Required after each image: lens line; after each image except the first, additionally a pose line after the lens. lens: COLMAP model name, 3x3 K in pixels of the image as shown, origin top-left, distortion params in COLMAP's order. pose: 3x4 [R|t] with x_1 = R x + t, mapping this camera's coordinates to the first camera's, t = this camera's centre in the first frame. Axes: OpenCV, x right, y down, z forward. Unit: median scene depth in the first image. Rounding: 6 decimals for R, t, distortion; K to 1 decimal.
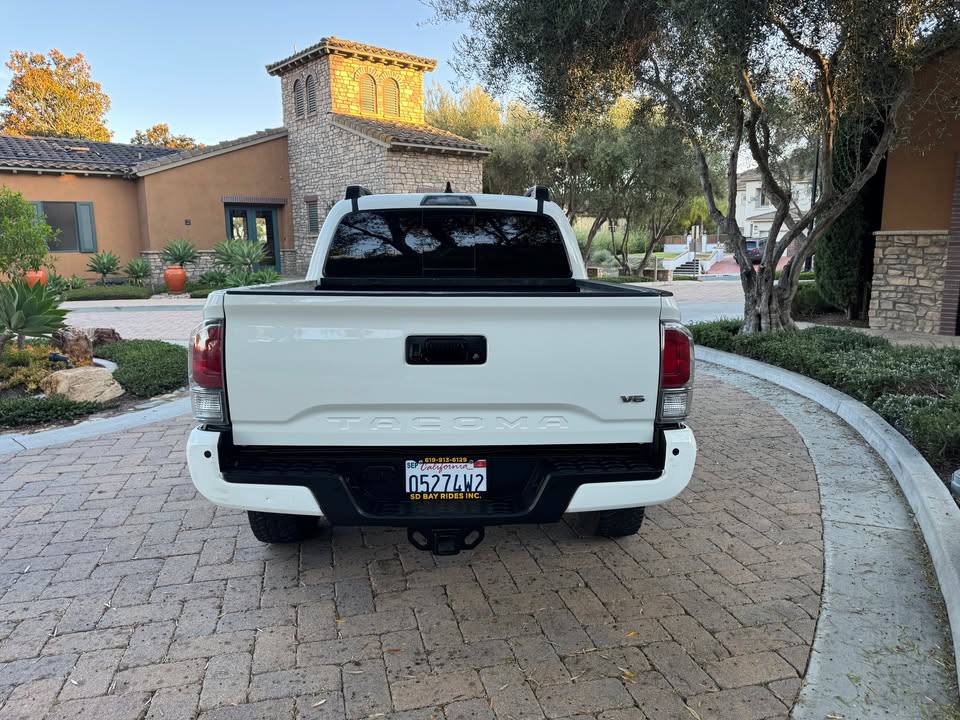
lens RADIAL K [[671.8, 0, 480.0], [0, 671.8, 360.0], [0, 0, 1]] dist [0.064848, -0.086148]
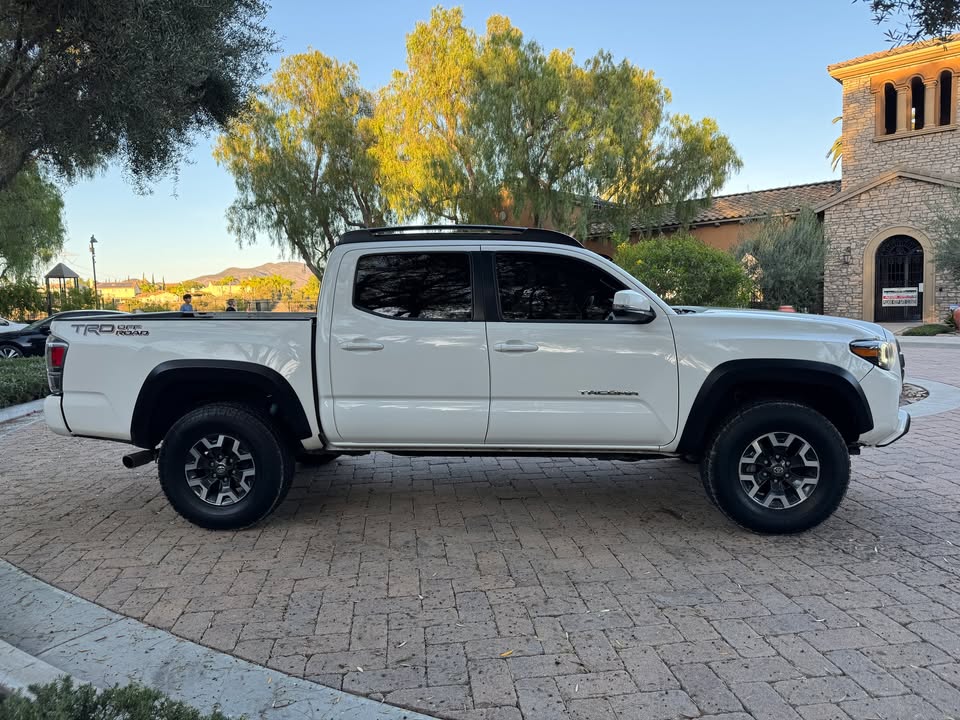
lens RADIAL K [[674.1, 0, 479.2], [0, 674.1, 361.2], [0, 0, 1]] dist [0.037520, -0.041827]
pose [[-0.111457, 0.099748, -0.988751, 0.442649], [-0.141836, 0.983167, 0.115173, -0.080501], [0.983595, 0.153077, -0.095433, 0.517731]]
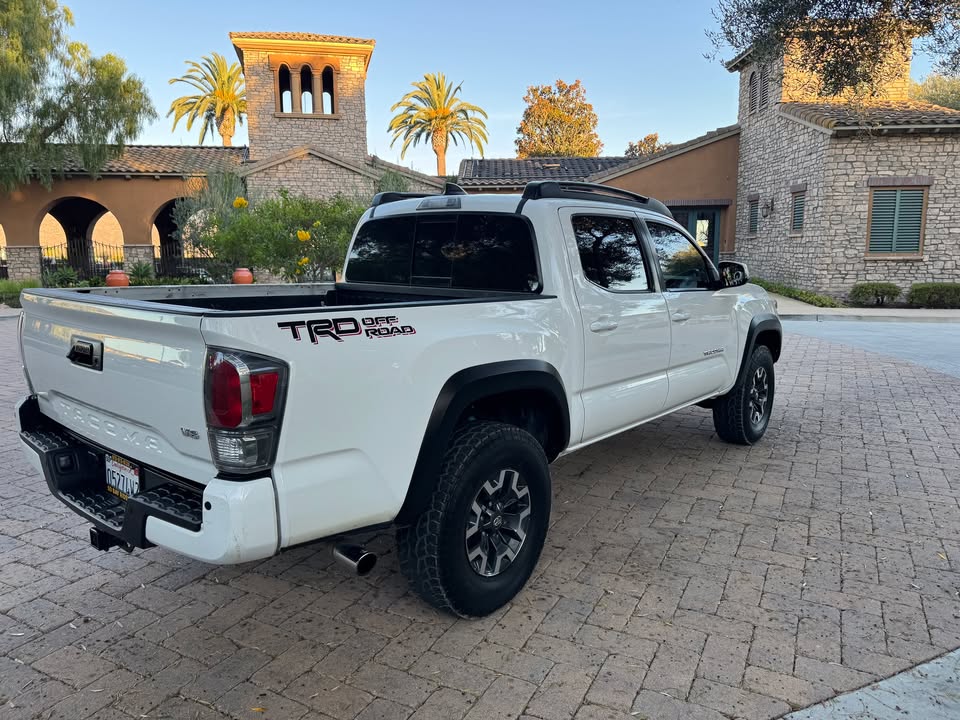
lens RADIAL K [[679.9, 0, 478.8], [0, 679.9, 348.2], [0, 0, 1]] dist [0.048578, -0.057984]
pose [[0.747271, 0.098241, -0.657217, 0.238922], [-0.112035, 0.993480, 0.021118, -0.024204], [0.655007, 0.057851, 0.753405, 0.126677]]
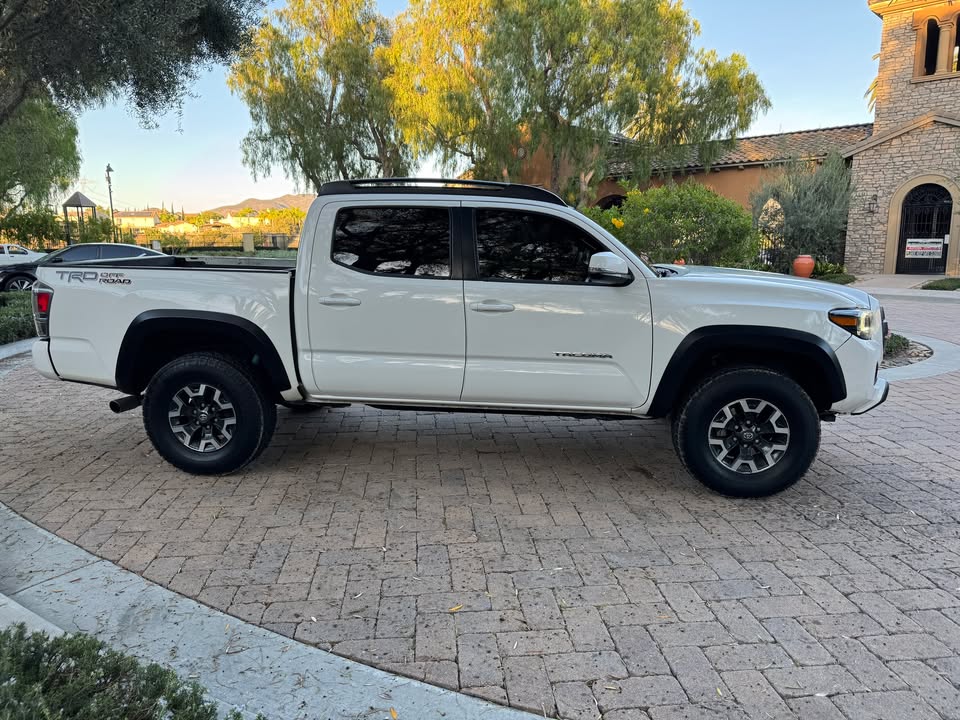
lens RADIAL K [[671.8, 0, 480.0], [0, 671.8, 360.0], [0, 0, 1]] dist [0.064848, -0.086148]
pose [[-0.140045, 0.183652, -0.972964, 0.440260], [-0.164043, 0.964765, 0.205716, -0.095441], [0.976462, 0.188418, -0.104984, 0.539549]]
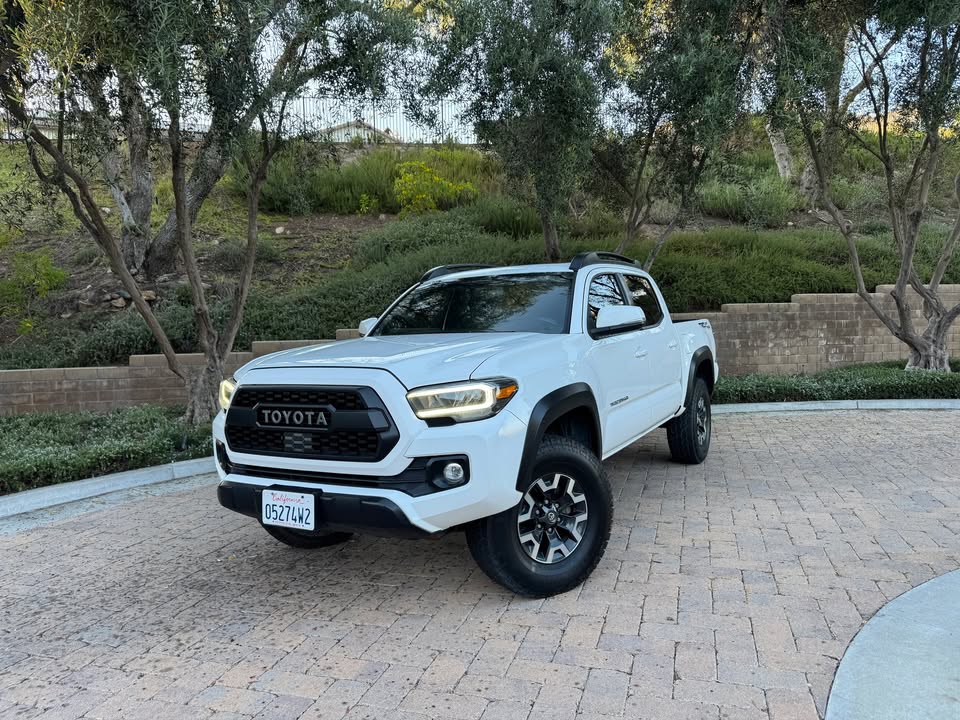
lens RADIAL K [[675.9, 0, 477.2], [0, 675.9, 349.7], [0, 0, 1]] dist [0.053422, -0.066190]
pose [[-0.848328, 0.017278, 0.529189, -0.255808], [0.125330, 0.977616, 0.168994, -0.138928], [-0.514424, 0.209686, -0.831505, 0.926497]]
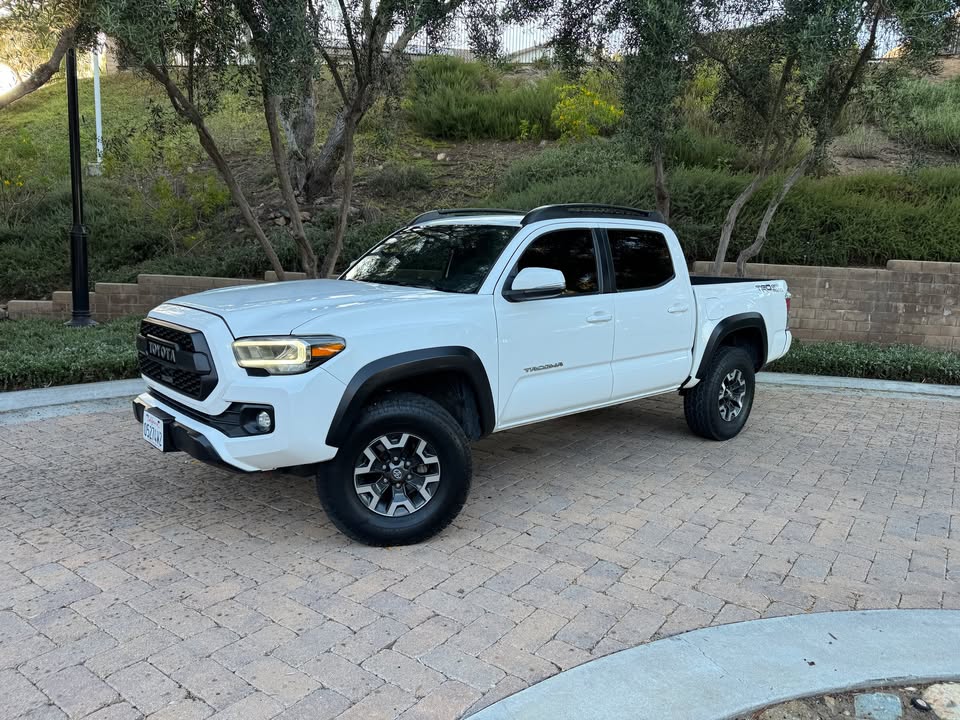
lens RADIAL K [[671.8, 0, 480.0], [0, 671.8, 360.0], [0, 0, 1]] dist [0.064848, -0.086148]
pose [[-0.642760, -0.135387, 0.754009, -0.380648], [0.096900, 0.961985, 0.255334, -0.135713], [-0.759914, 0.237182, -0.605206, 0.811874]]
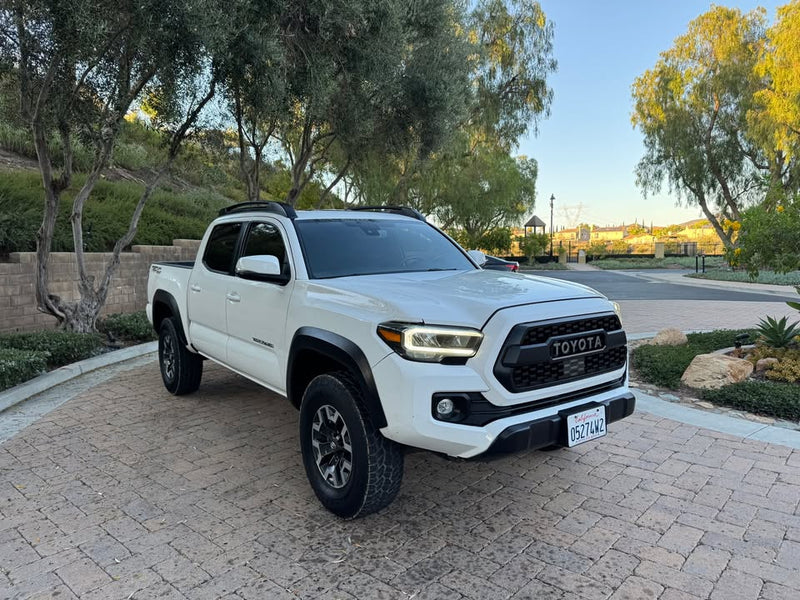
lens RADIAL K [[563.2, 0, 397.6], [0, 563.2, 291.4], [0, 0, 1]] dist [0.053422, -0.066190]
pose [[-0.829230, 0.058377, -0.555851, 0.193896], [-0.074682, 0.974039, 0.213708, -0.148646], [0.553896, 0.218725, -0.803342, 0.896729]]
